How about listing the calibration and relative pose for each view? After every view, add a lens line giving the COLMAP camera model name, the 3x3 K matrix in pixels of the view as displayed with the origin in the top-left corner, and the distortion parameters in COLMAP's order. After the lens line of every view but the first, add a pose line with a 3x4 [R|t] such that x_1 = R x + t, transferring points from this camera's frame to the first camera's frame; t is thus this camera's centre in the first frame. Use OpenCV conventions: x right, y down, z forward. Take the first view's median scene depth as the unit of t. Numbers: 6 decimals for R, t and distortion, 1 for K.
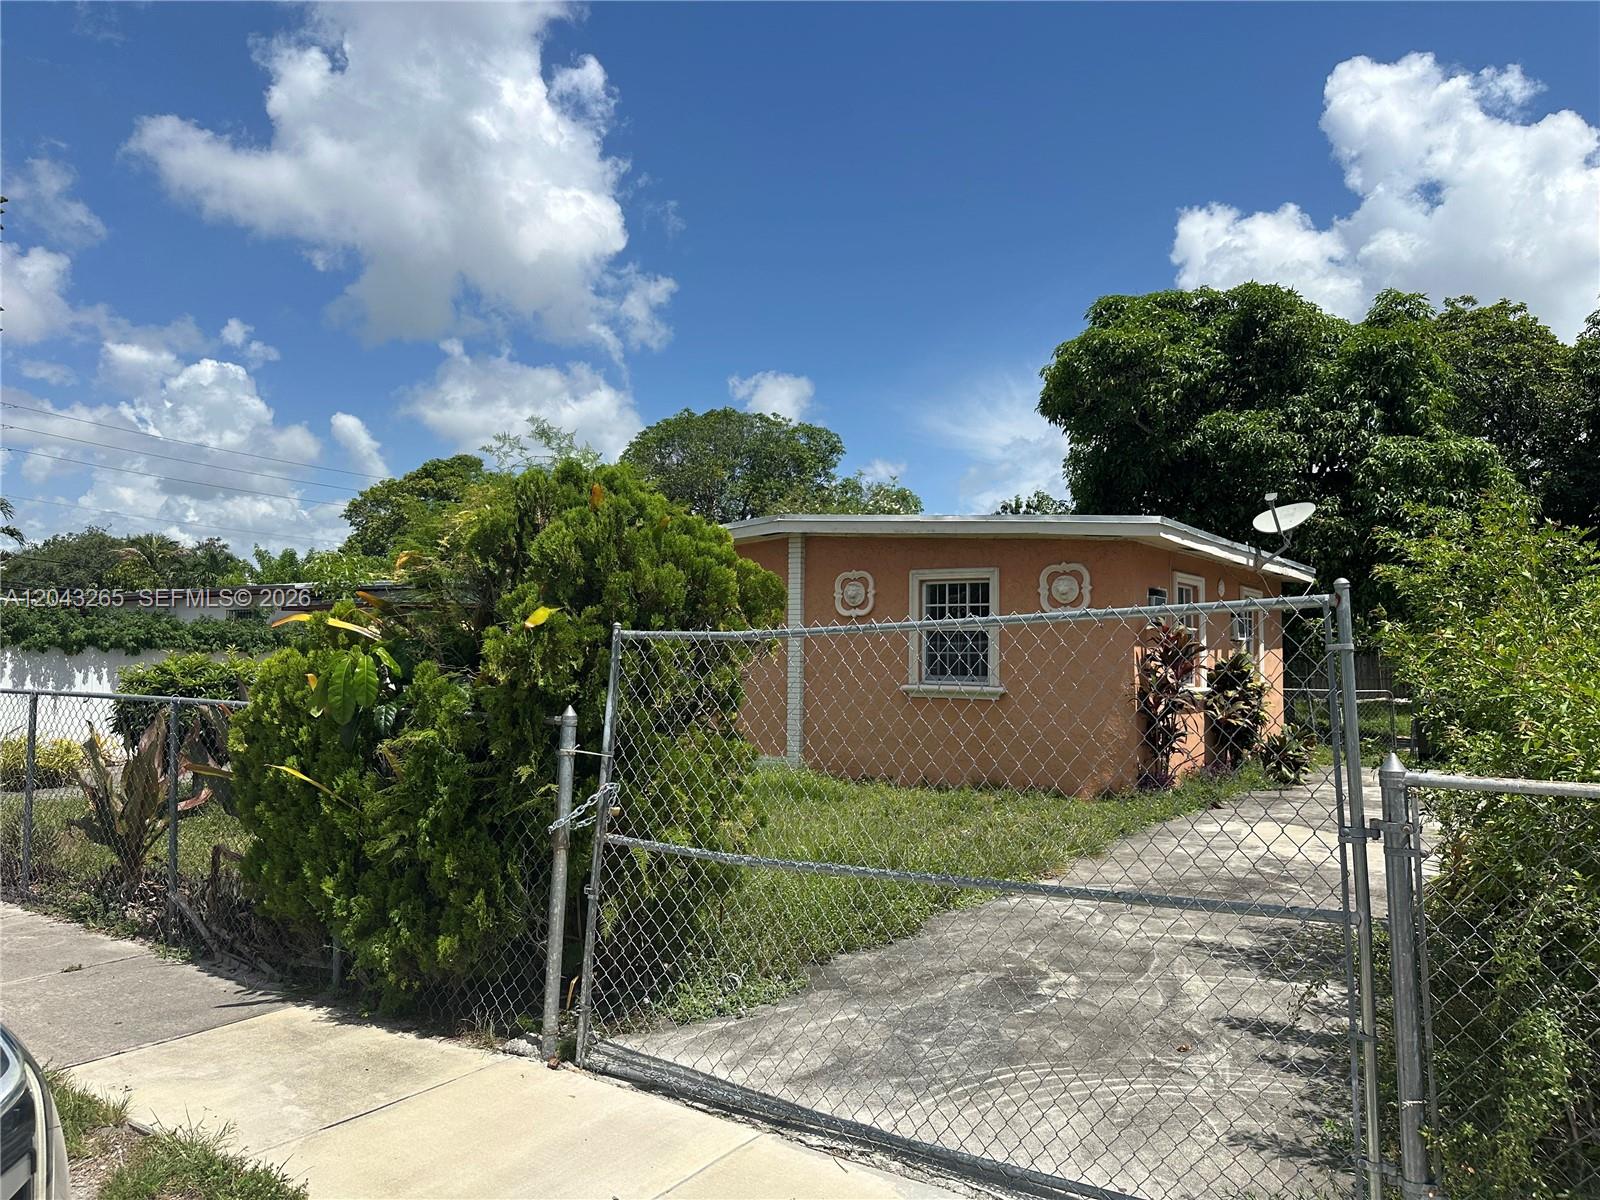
lens RADIAL K [[1112.7, 0, 785.1], [0, 1112.7, 586.0], [0, 0, 1]] dist [0.064775, -0.084676]
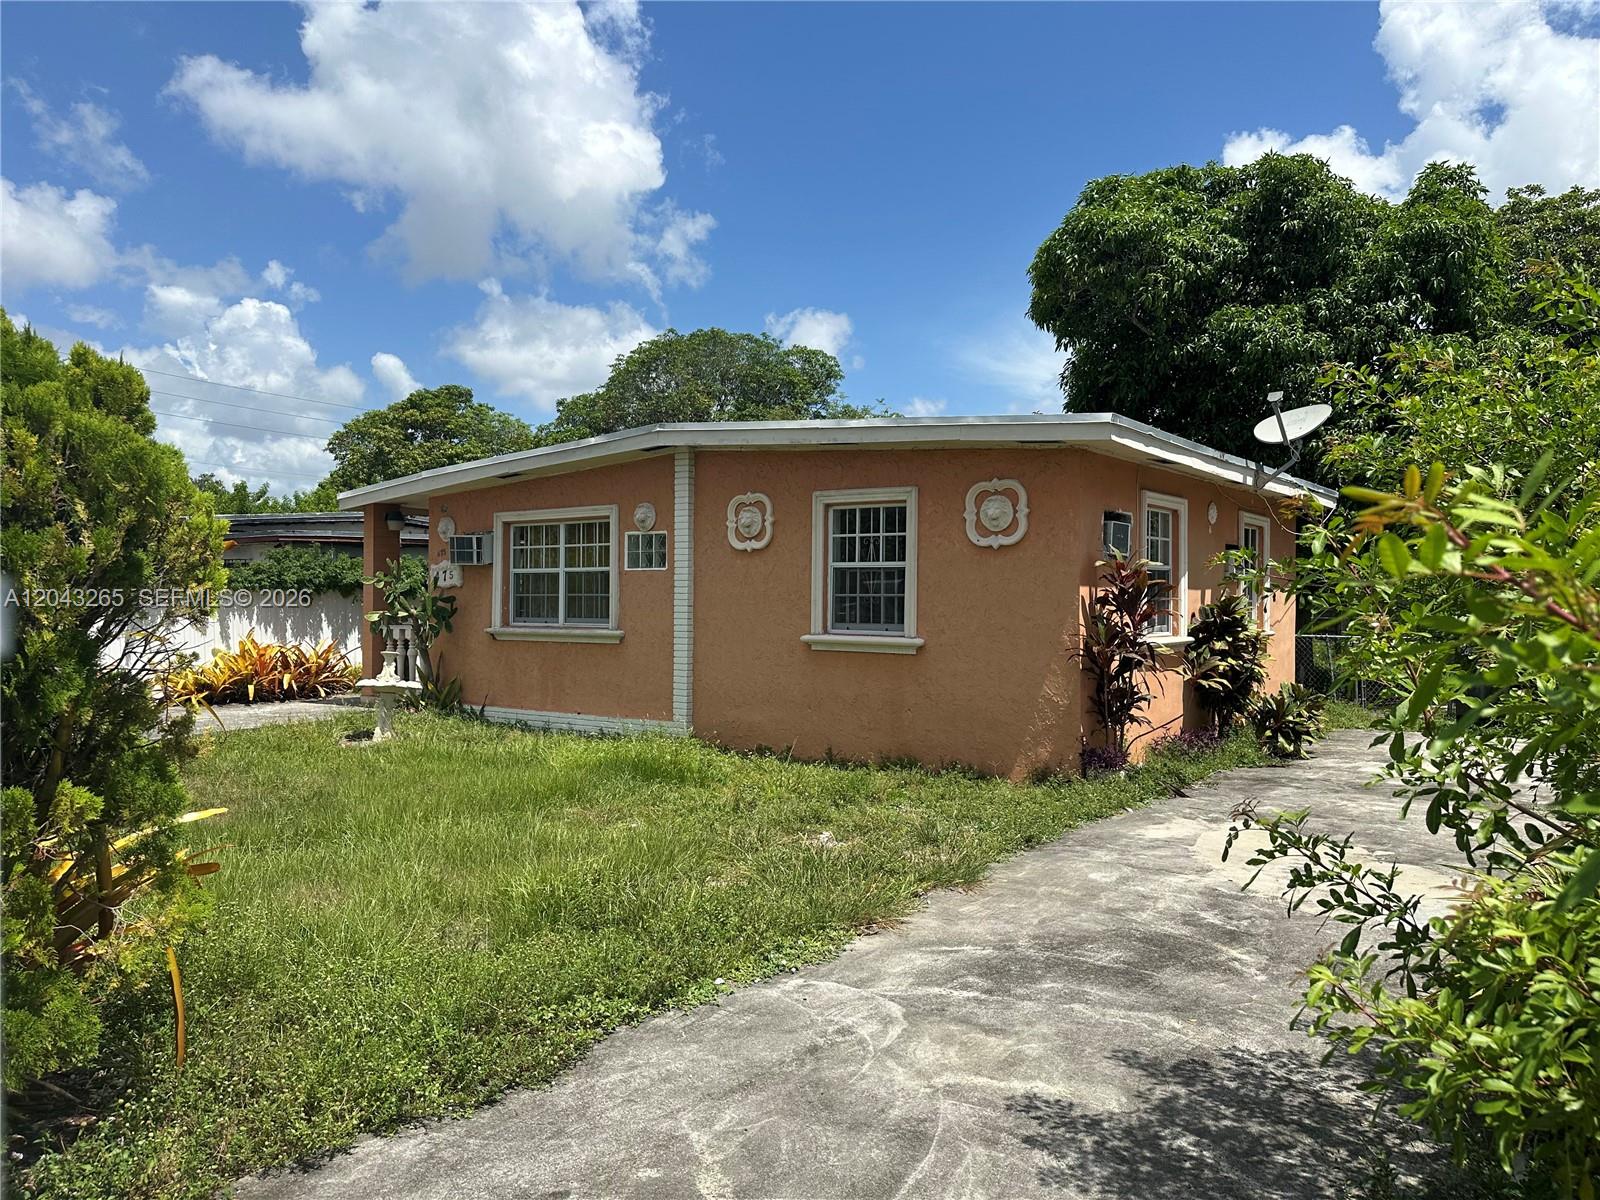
lens RADIAL K [[1119.3, 0, 793.7], [0, 1119.3, 590.2], [0, 0, 1]] dist [0.101479, -0.125678]
pose [[0.999753, -0.001717, -0.022172, 0.112587], [0.002995, 0.998327, 0.057738, 0.009685], [0.022035, -0.057790, 0.998086, 0.188171]]
